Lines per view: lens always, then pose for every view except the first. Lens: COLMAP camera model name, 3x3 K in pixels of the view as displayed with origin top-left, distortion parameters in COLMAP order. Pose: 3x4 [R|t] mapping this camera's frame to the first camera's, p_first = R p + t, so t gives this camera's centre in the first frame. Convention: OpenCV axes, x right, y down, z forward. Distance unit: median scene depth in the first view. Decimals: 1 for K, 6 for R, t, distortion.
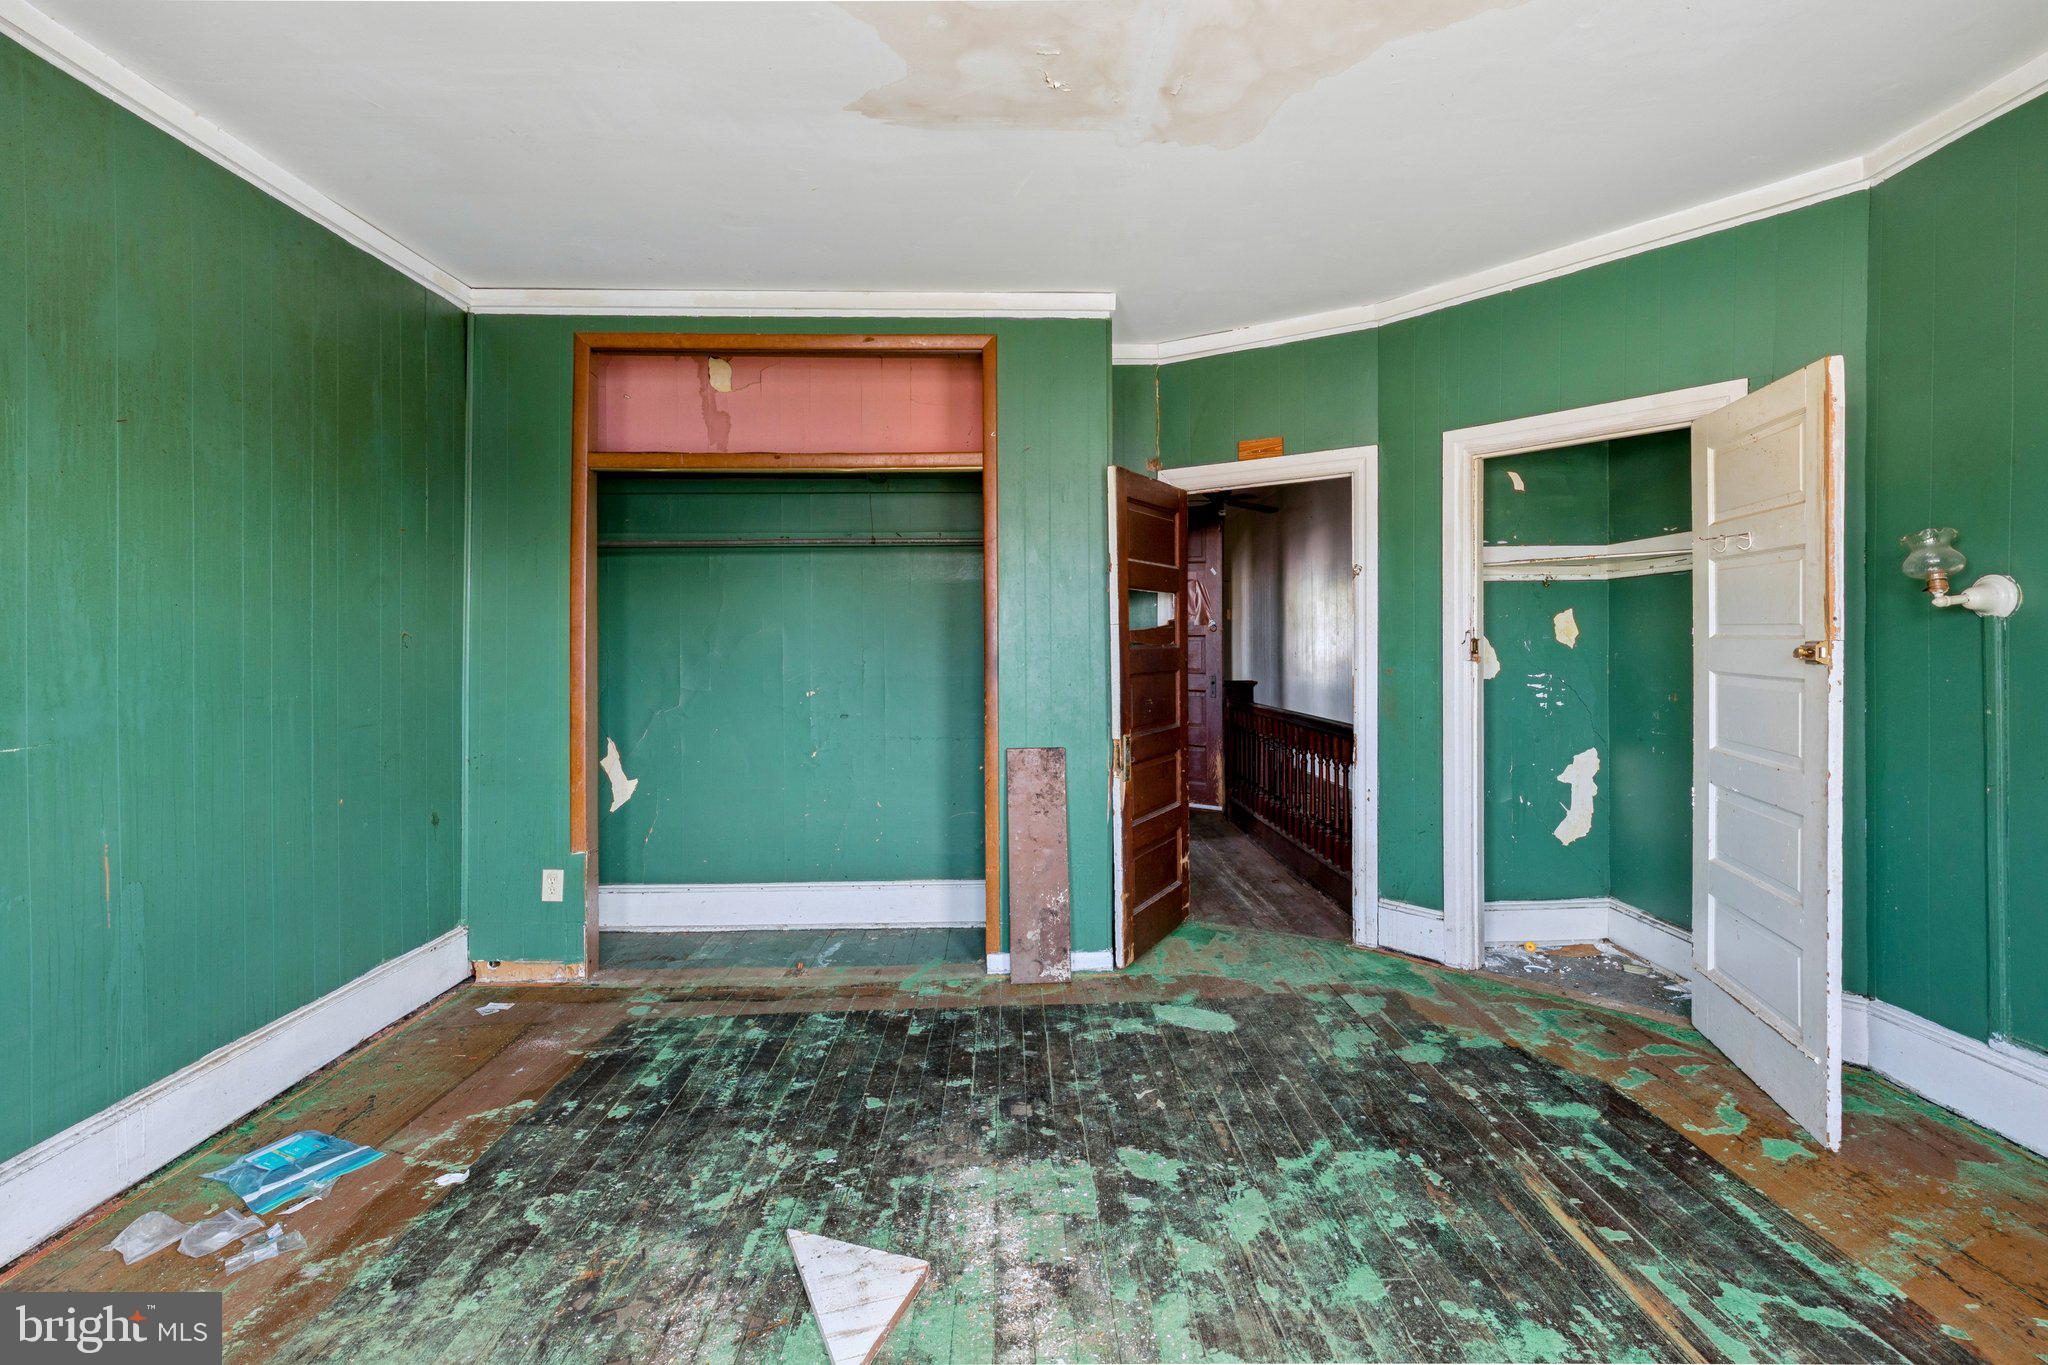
lens RADIAL K [[938.5, 0, 1044.9], [0, 938.5, 642.8], [0, 0, 1]] dist [0.001142, 0.001677]
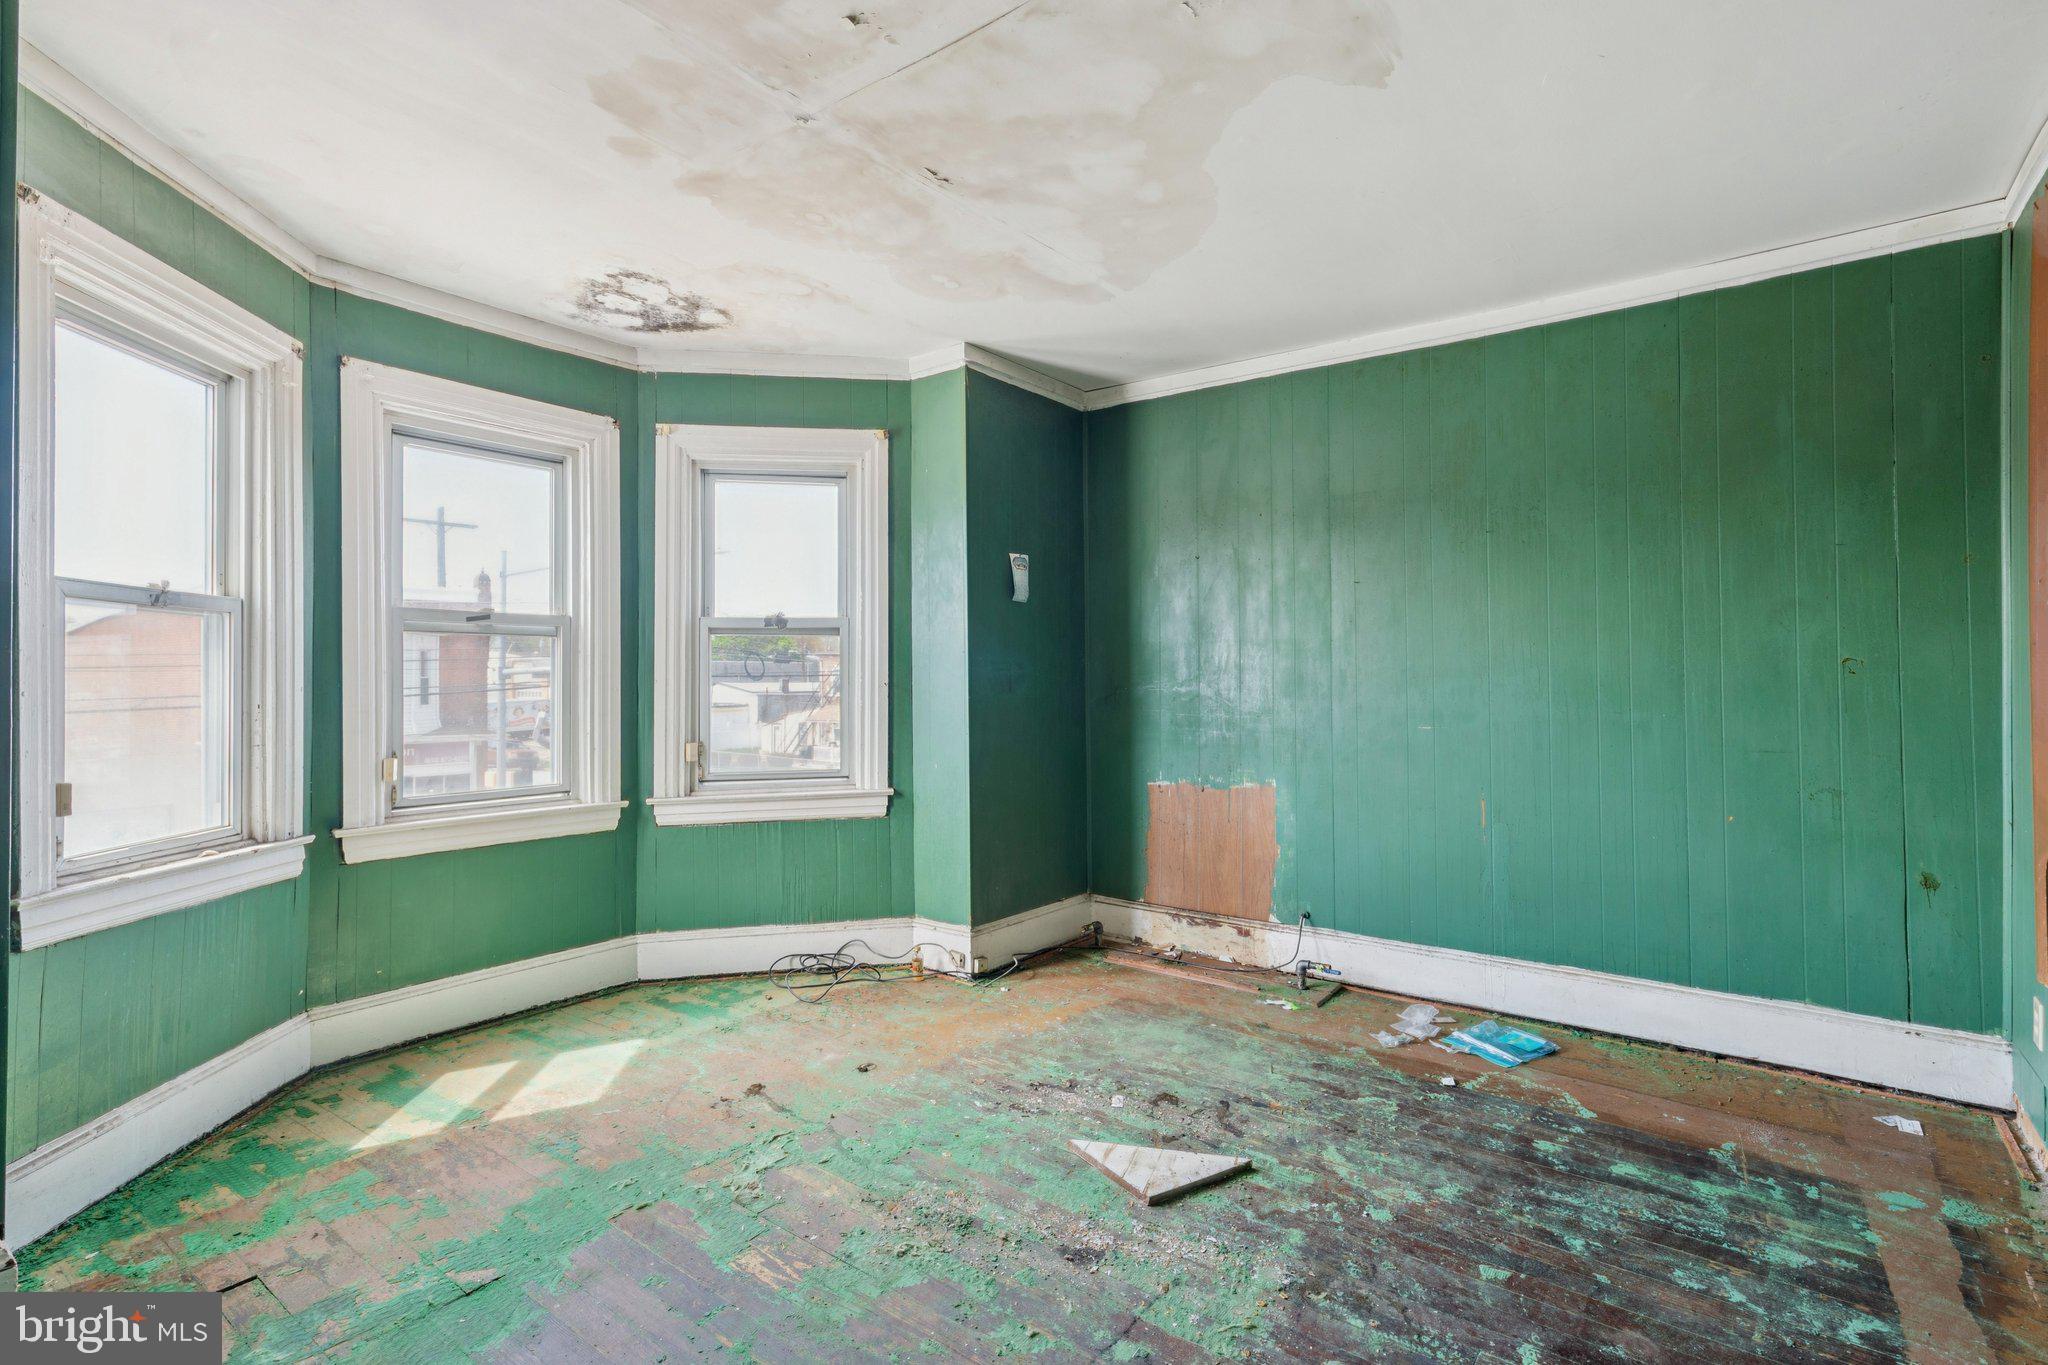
lens RADIAL K [[938.5, 0, 1025.4], [0, 938.5, 667.9], [0, 0, 1]] dist [0.001142, 0.001677]
pose [[-0.623827, 0.005410, -0.781543, 0.649066], [0.006089, 0.999979, 0.002062, -0.009644], [0.781538, -0.003472, -0.623847, 1.169877]]
